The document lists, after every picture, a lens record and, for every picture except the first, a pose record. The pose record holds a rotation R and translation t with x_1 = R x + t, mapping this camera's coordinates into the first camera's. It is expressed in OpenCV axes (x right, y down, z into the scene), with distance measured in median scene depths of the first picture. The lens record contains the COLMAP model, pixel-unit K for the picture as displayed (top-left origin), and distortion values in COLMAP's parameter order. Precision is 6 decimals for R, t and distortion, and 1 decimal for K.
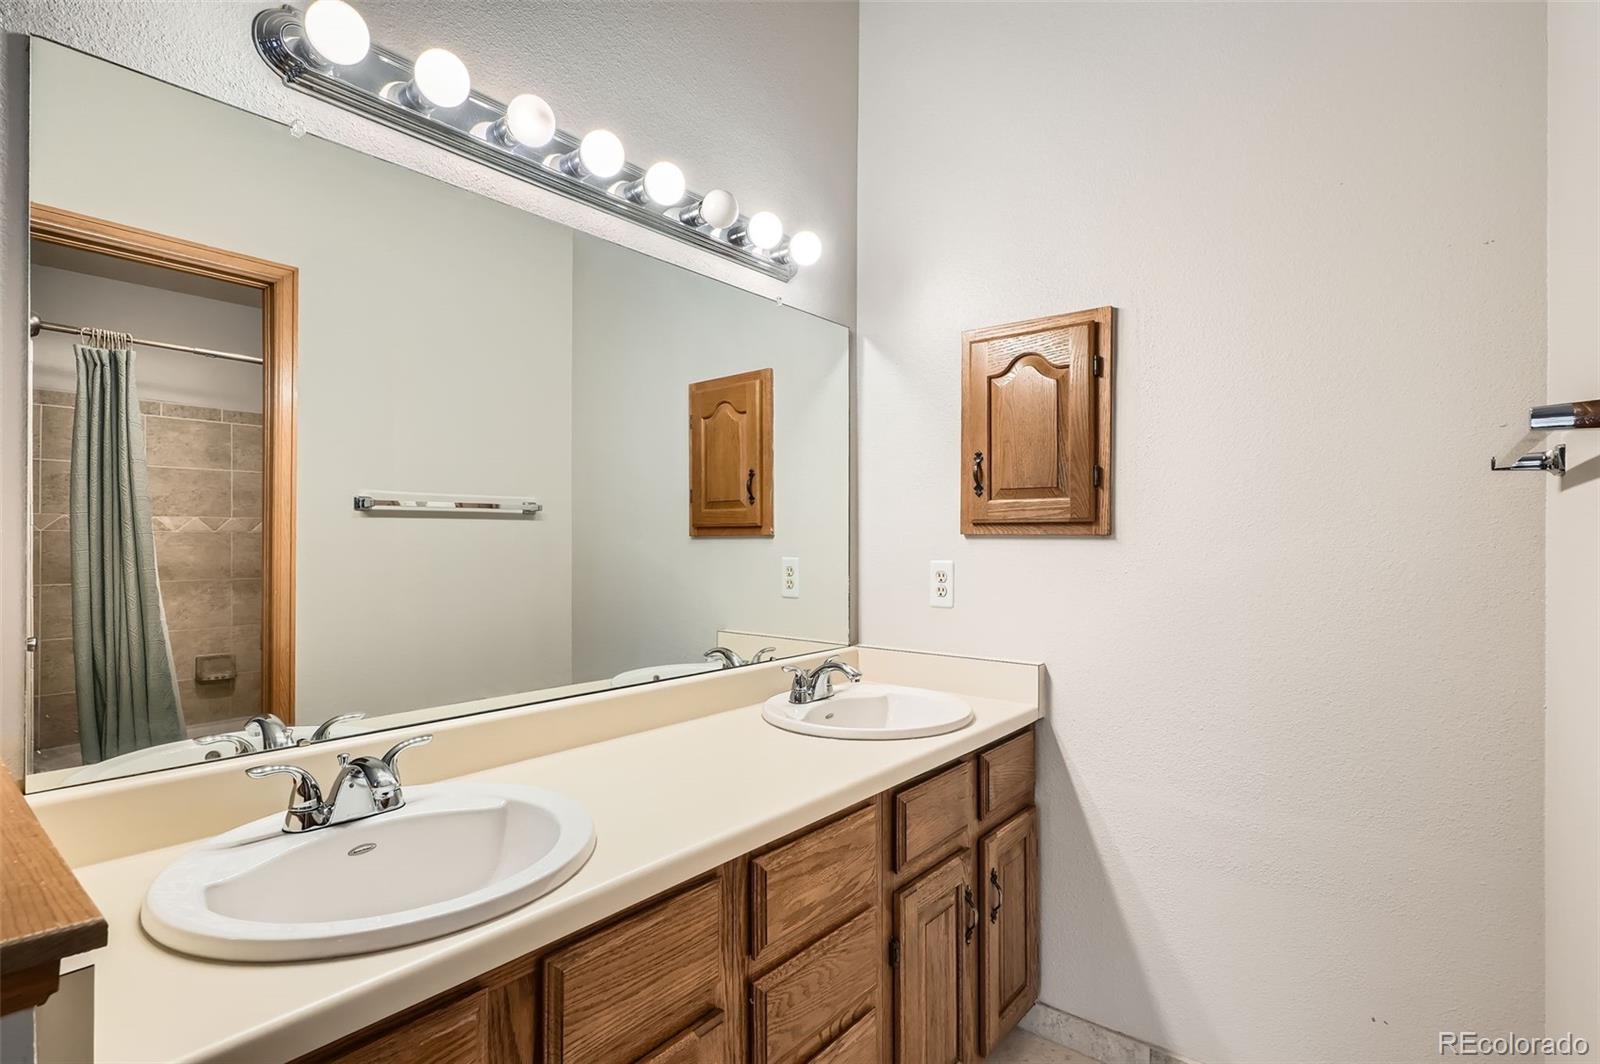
lens RADIAL K [[780.5, 0, 804.1], [0, 780.5, 536.2], [0, 0, 1]] dist [0.001212, 0.000775]
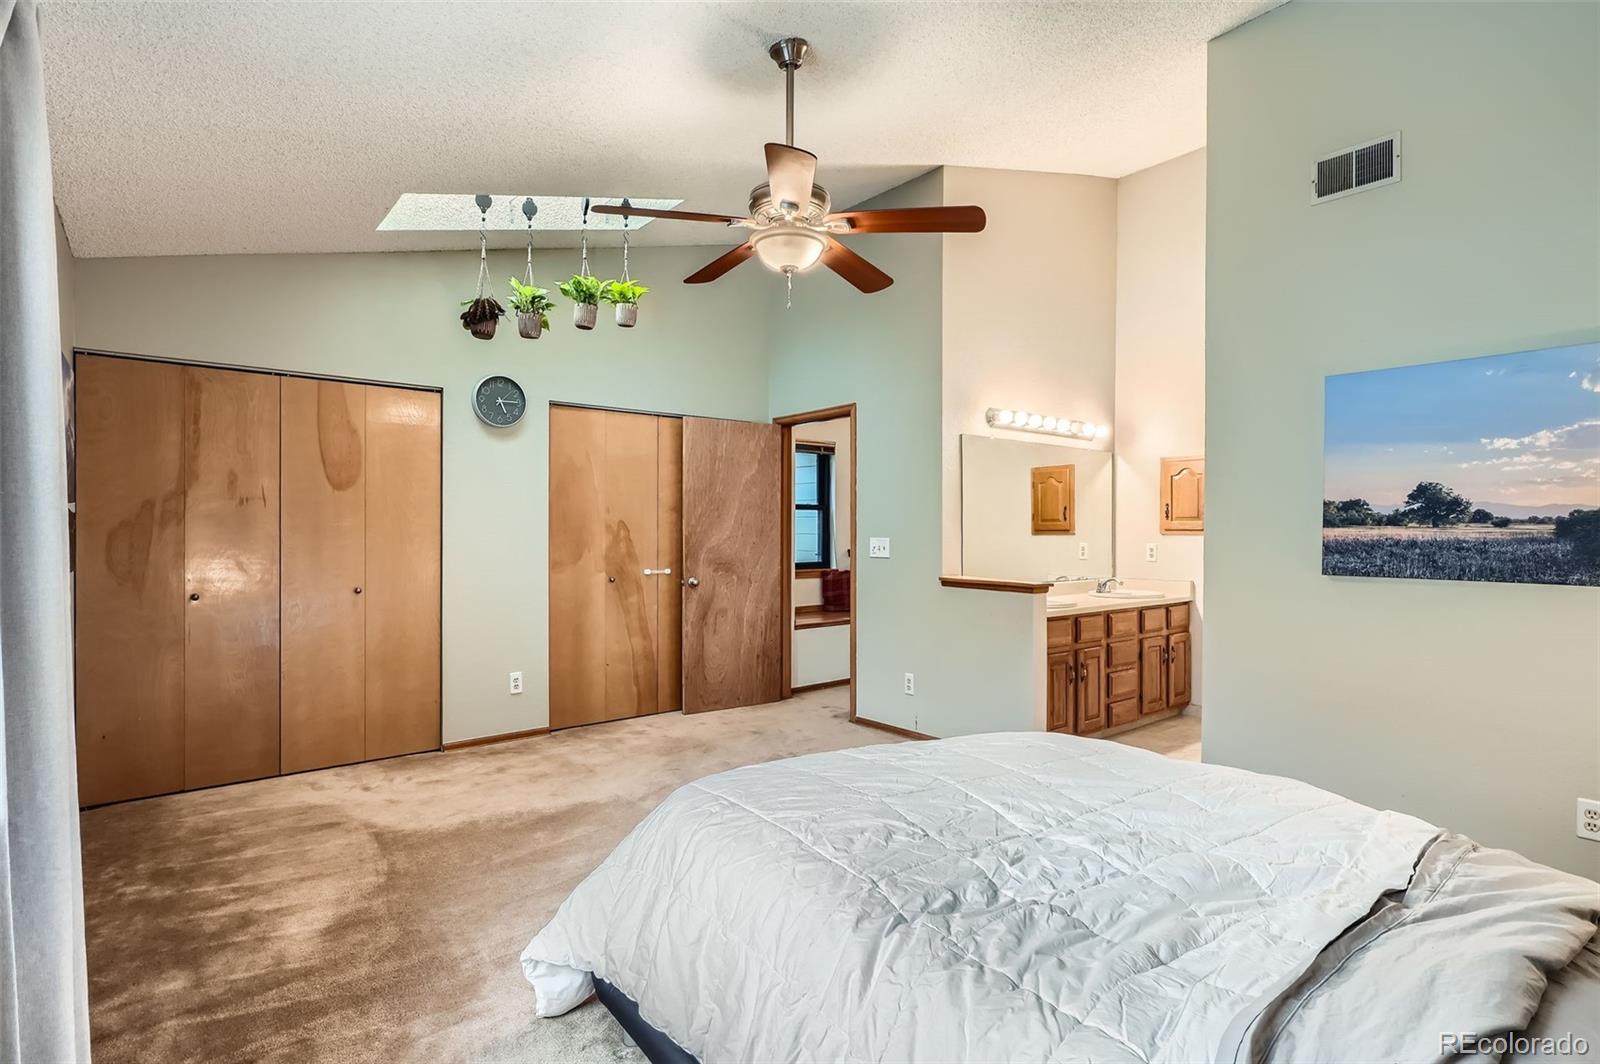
lens RADIAL K [[780.5, 0, 804.1], [0, 780.5, 536.2], [0, 0, 1]] dist [0.001212, 0.000775]
pose [[0.978014, 0.000850, -0.208539, -0.457447], [0.000198, 0.999987, 0.005002, -0.007837], [0.208541, -0.004933, 0.978001, -1.969832]]
